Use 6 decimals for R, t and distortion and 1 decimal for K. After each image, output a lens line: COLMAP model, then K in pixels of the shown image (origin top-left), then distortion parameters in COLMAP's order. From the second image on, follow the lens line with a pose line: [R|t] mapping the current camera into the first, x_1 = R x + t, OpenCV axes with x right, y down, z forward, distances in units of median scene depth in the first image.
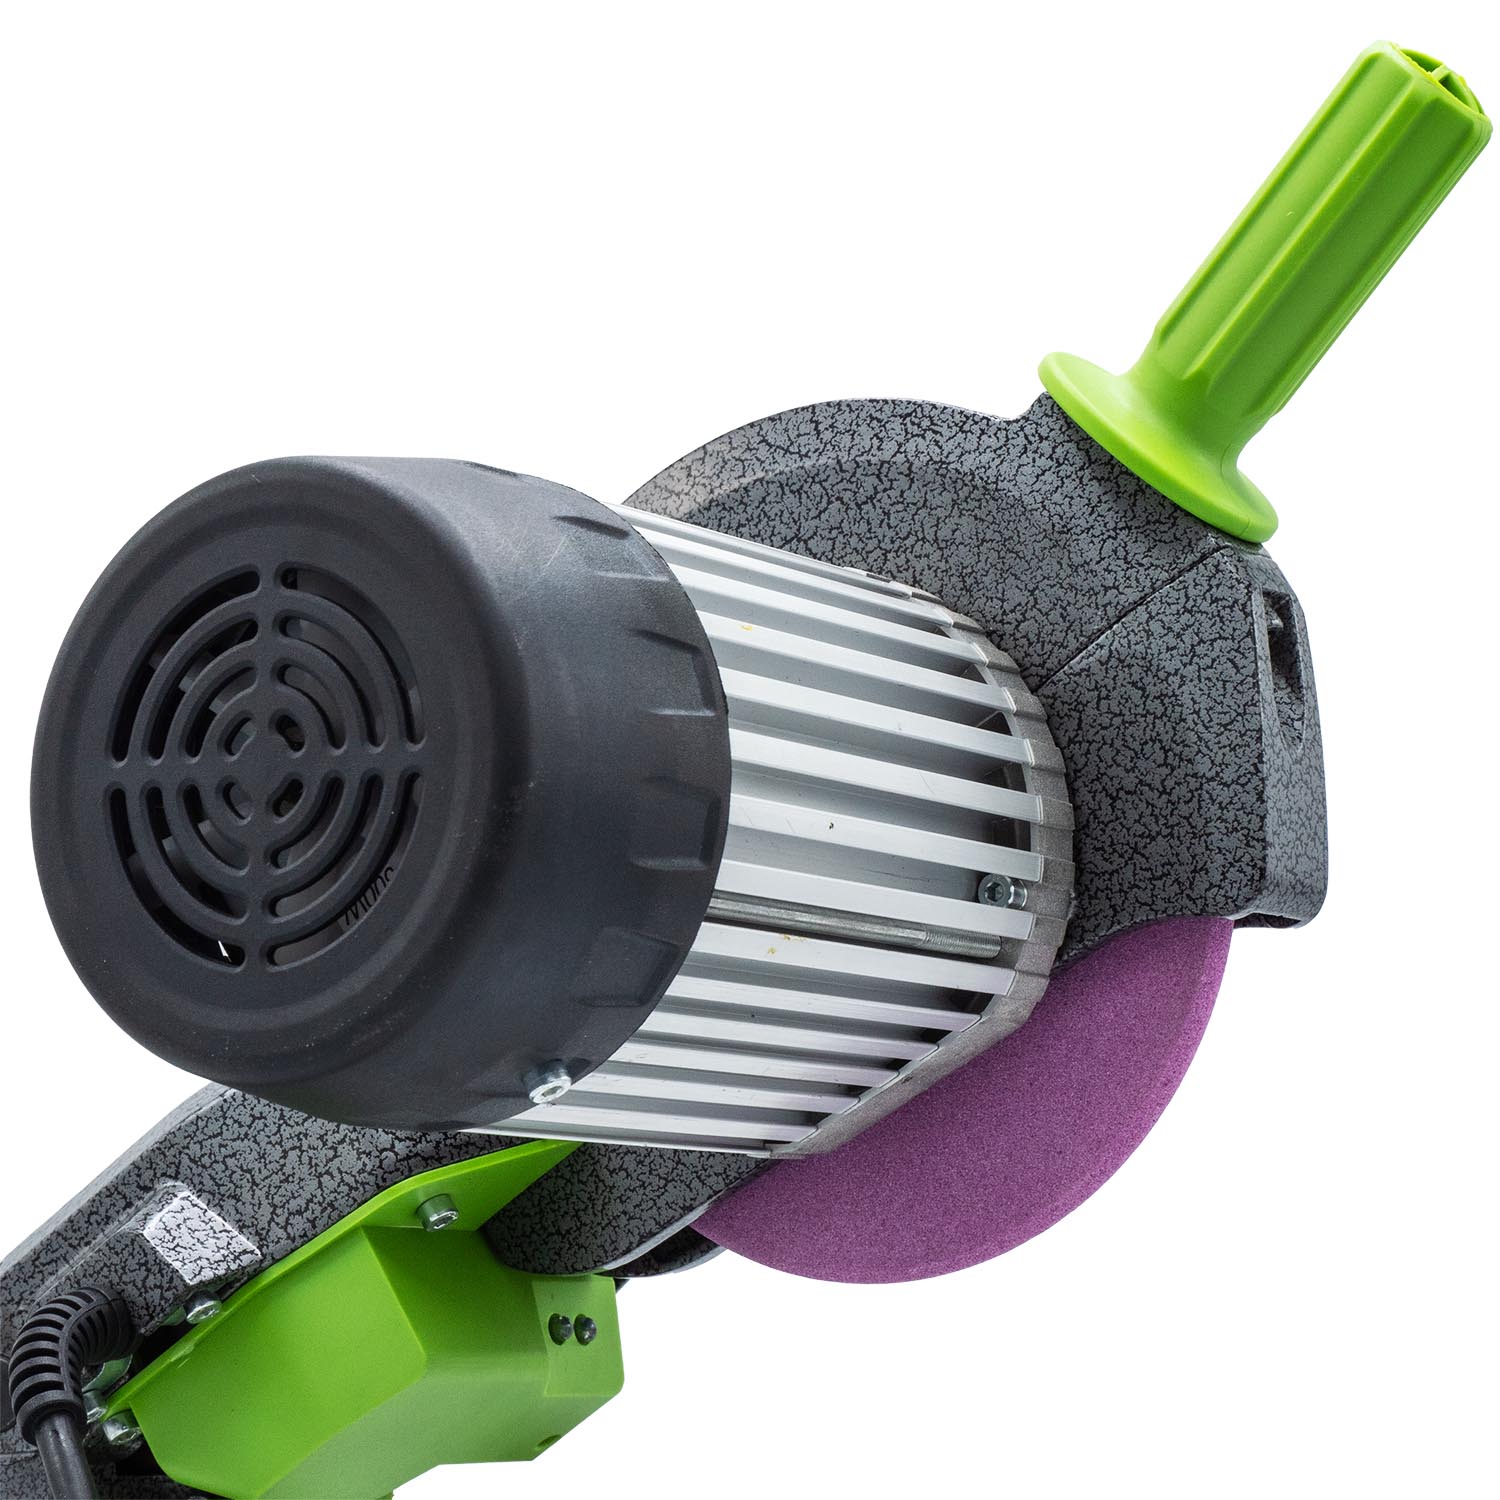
lens RADIAL K [[4552.2, 0, 828.3], [0, 4552.2, 759.1], [0, 0, 1]] dist [0.055438, 0.000000]
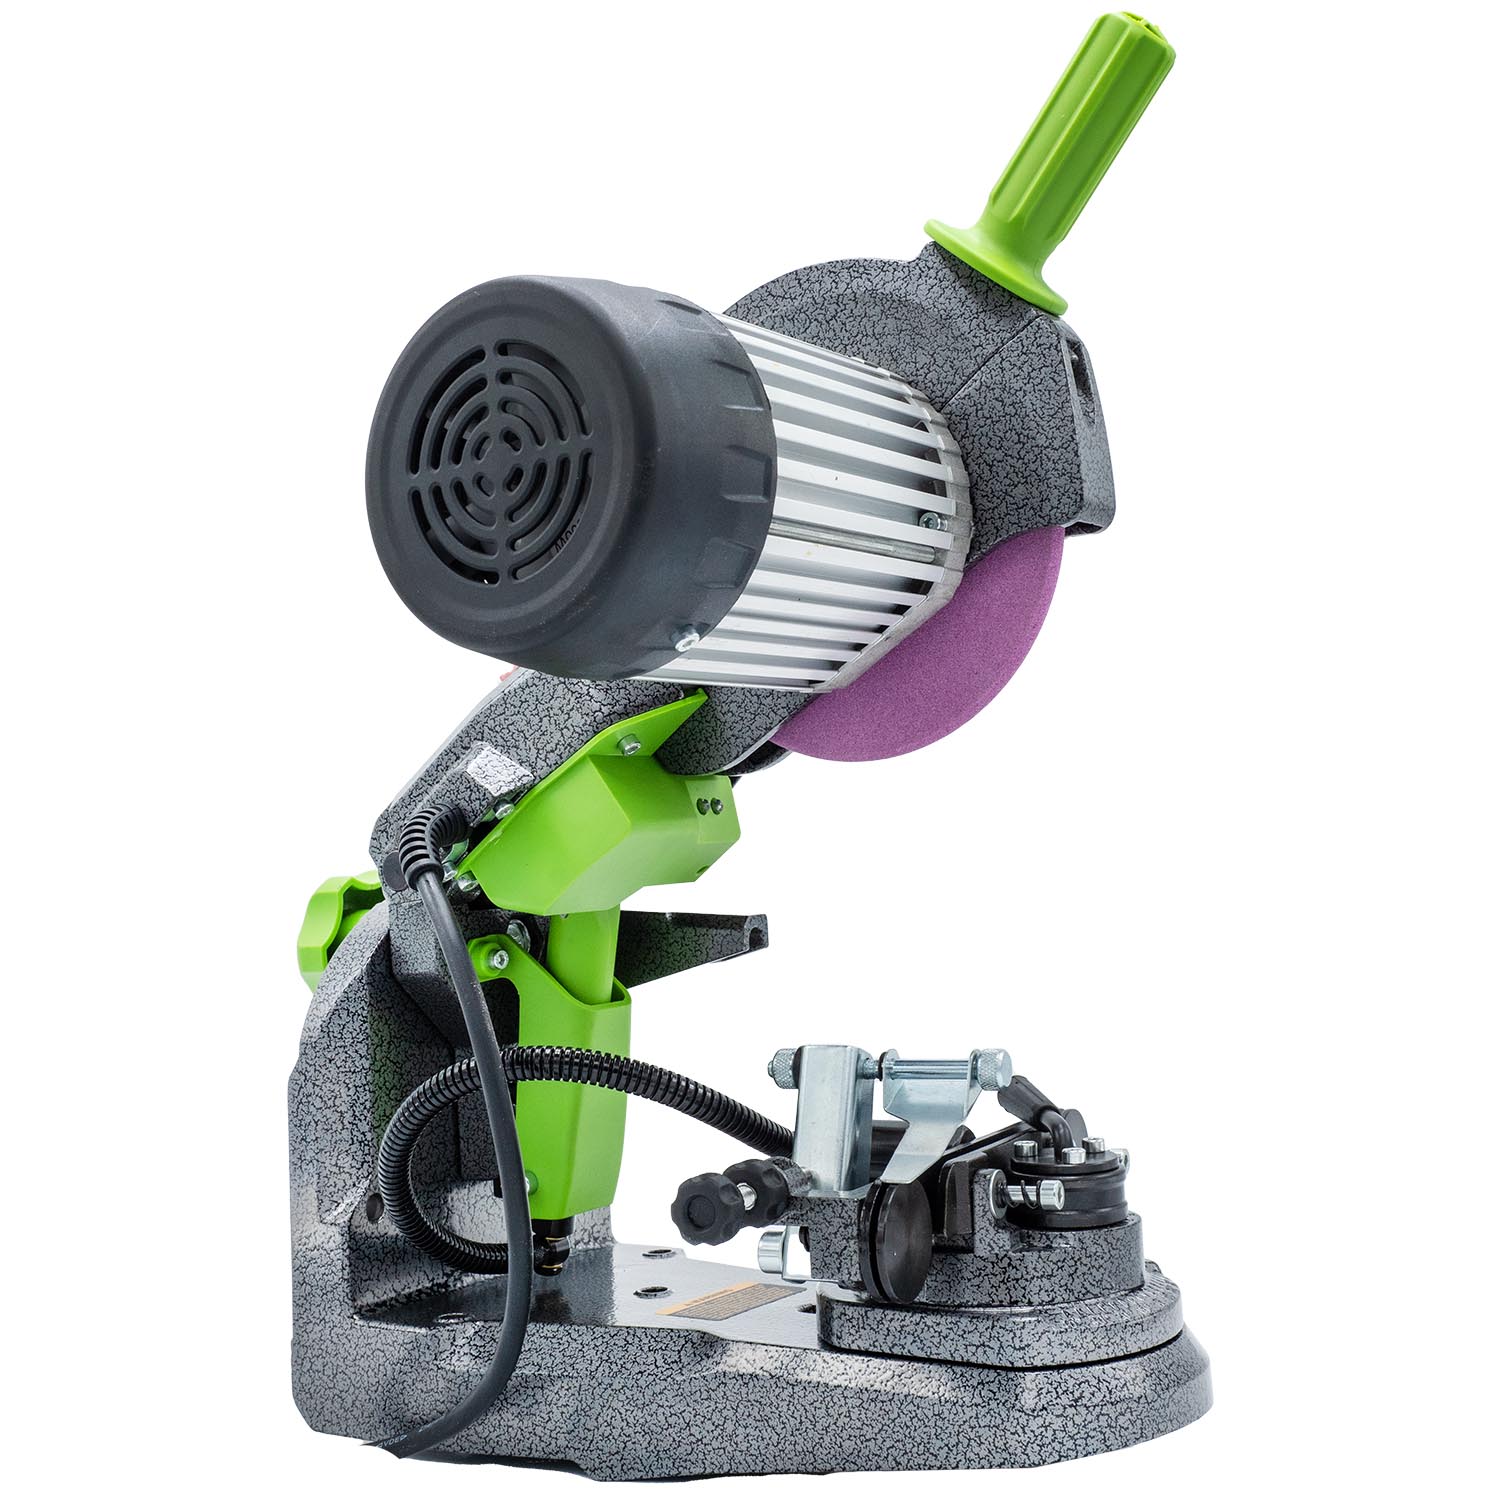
lens RADIAL K [[2028.4, 0, 783.6], [0, 2028.4, 726.1], [0, 0, 1]] dist [-0.006072, 0.000000]
pose [[0.995538, -0.094174, -0.005913, -0.021261], [0.094354, 0.994202, 0.051577, 0.060236], [0.001021, -0.051904, 0.998652, 0.218133]]
